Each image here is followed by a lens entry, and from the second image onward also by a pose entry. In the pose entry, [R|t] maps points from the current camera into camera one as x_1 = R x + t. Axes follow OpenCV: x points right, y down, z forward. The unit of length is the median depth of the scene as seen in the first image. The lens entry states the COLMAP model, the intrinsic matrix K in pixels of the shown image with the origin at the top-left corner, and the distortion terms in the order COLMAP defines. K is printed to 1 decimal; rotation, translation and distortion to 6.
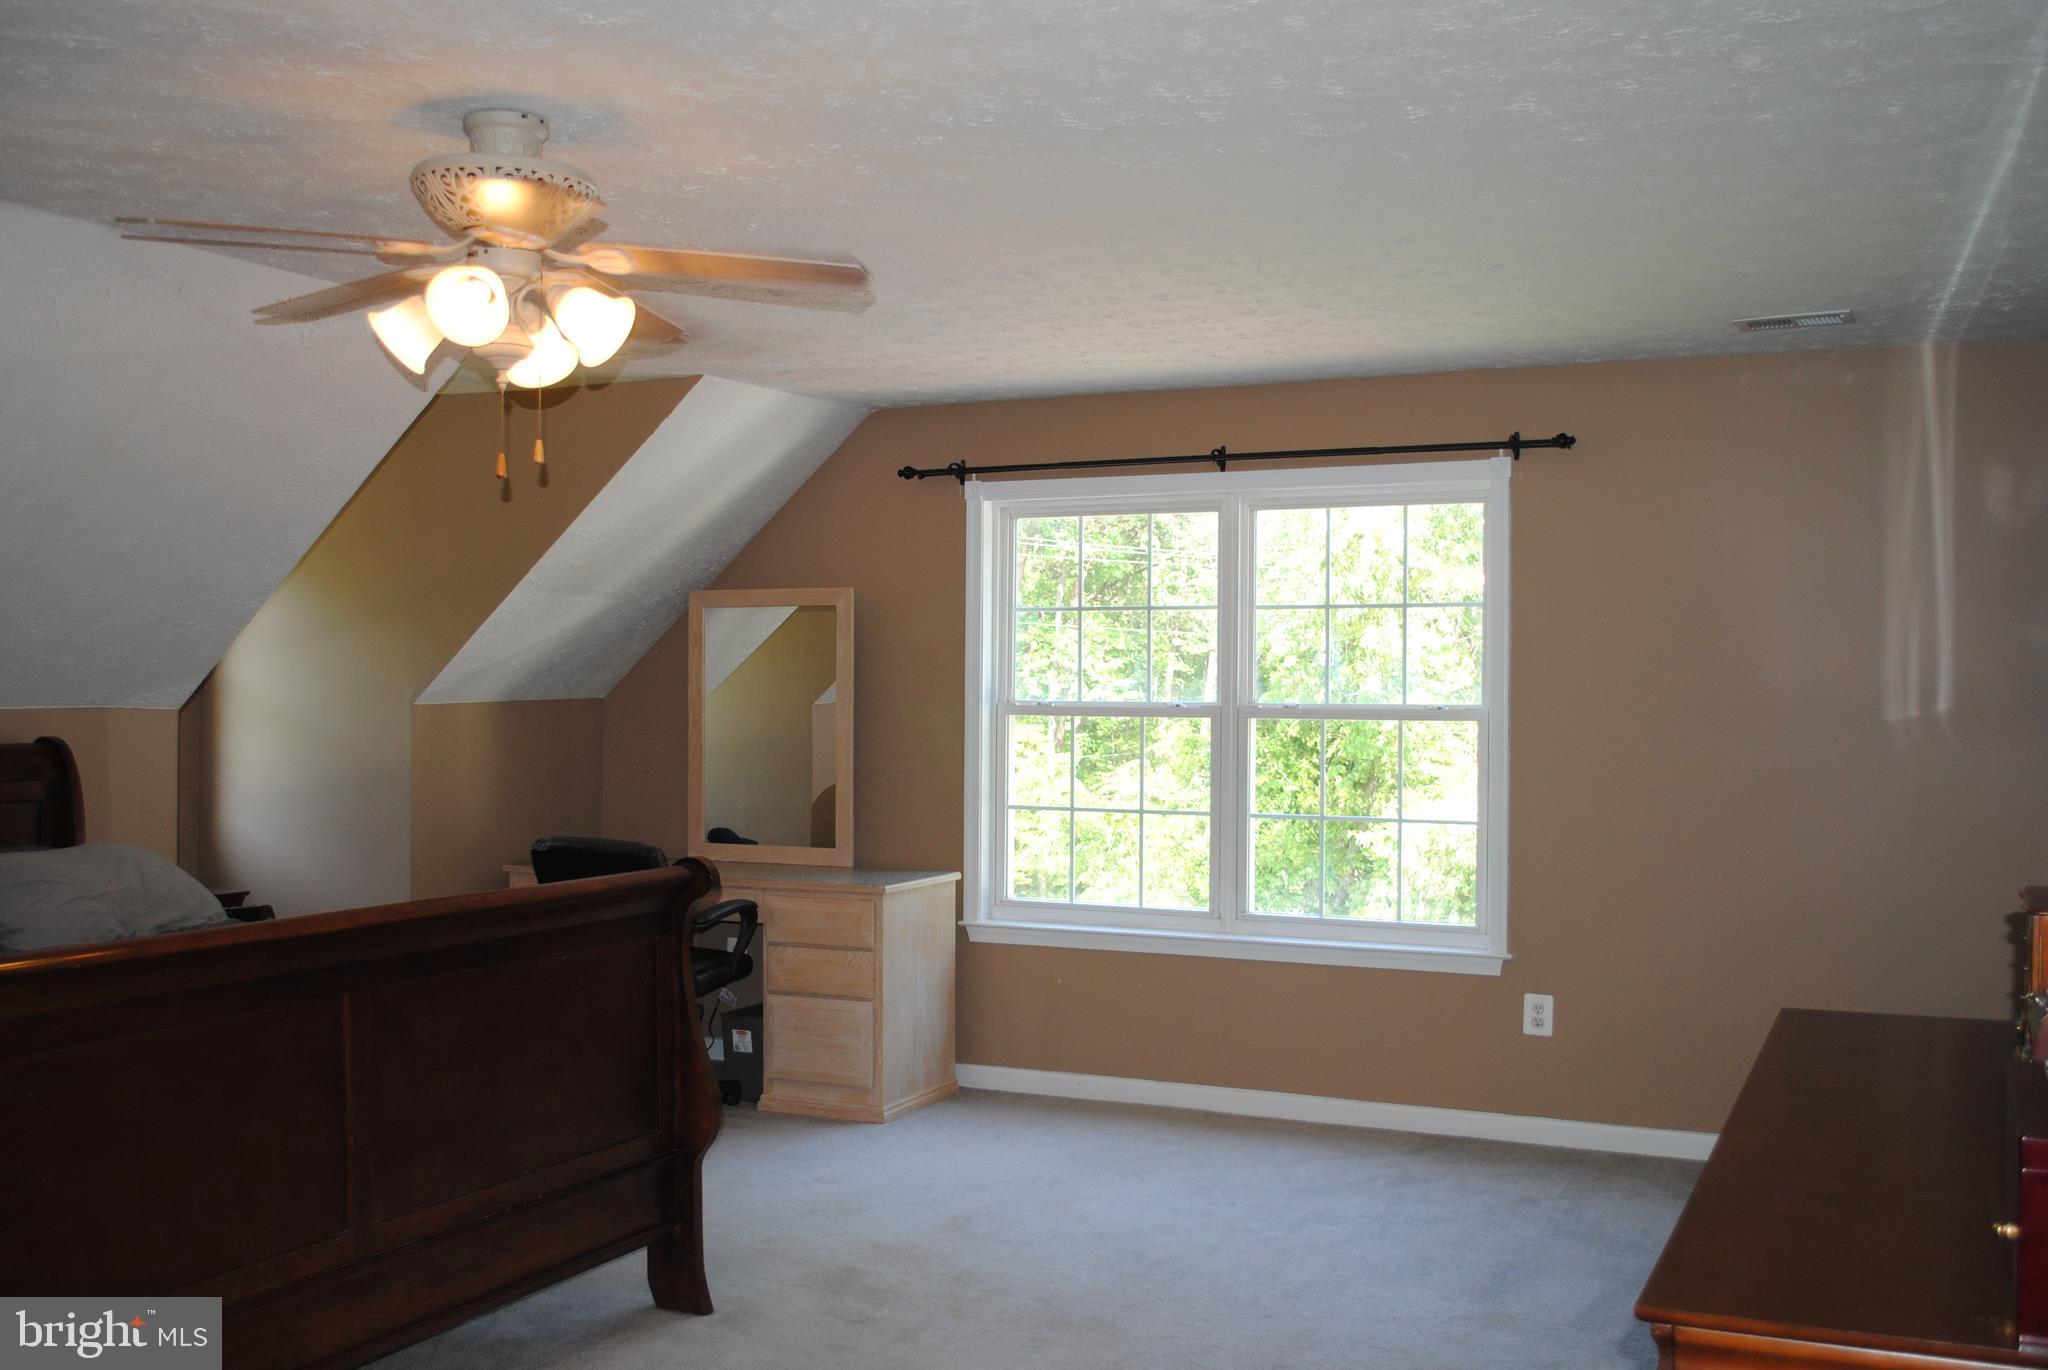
lens RADIAL K [[1930.7, 0, 1024.0], [0, 1930.7, 685.0], [0, 0, 1]] dist [-0.057817, -0.014066]
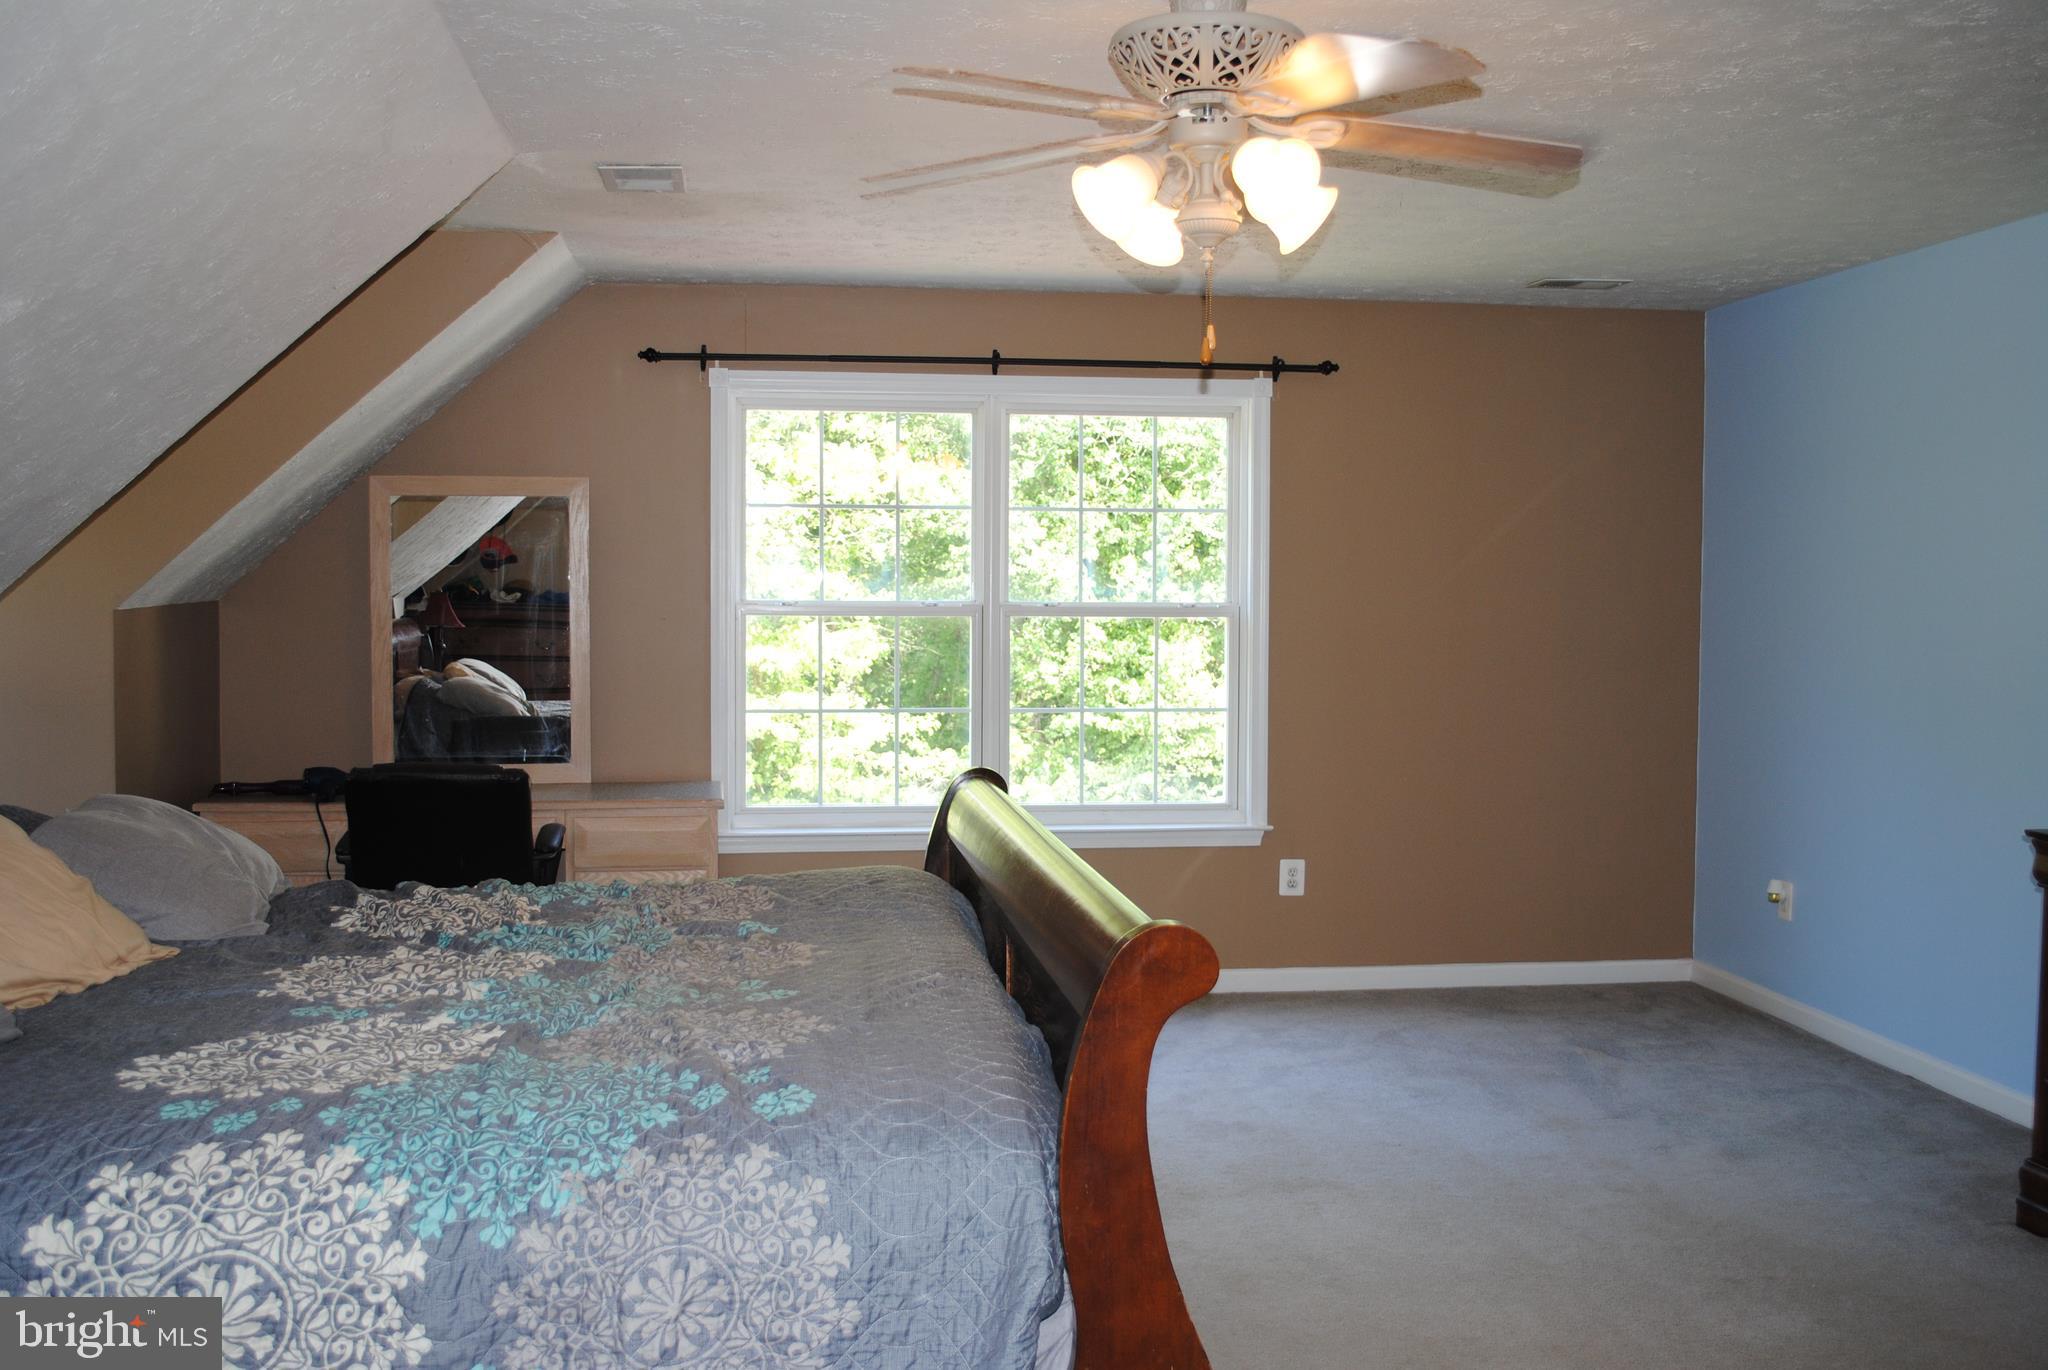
lens RADIAL K [[1930.7, 0, 1024.0], [0, 1930.7, 685.0], [0, 0, 1]] dist [-0.057817, -0.014066]
pose [[0.841667, -0.027742, 0.539284, -0.432867], [-0.000967, 0.998600, 0.052880, -0.000891], [-0.539996, -0.045029, 0.840462, 0.126059]]
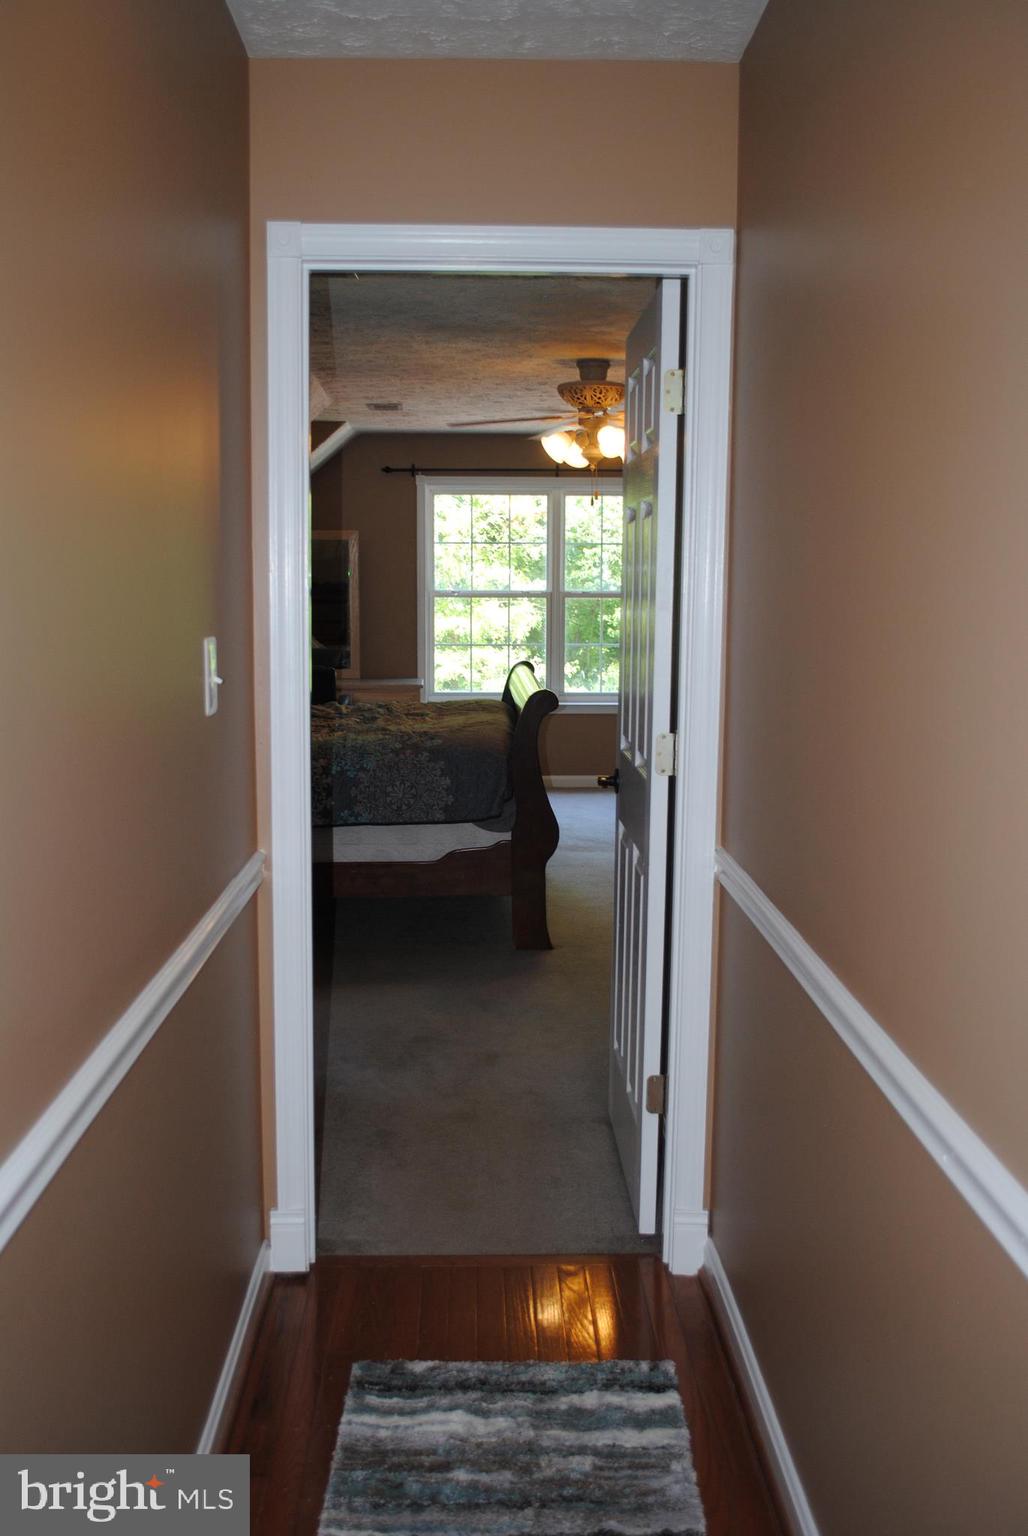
lens RADIAL K [[1448.0, 0, 514.0], [0, 1448.0, 768.0], [0, 0, 1]] dist [-0.057817, -0.014066]
pose [[0.891014, -0.061485, 0.449794, -0.637746], [0.000322, 0.990871, 0.134810, -0.011413], [-0.453977, -0.119973, 0.882900, -0.364517]]
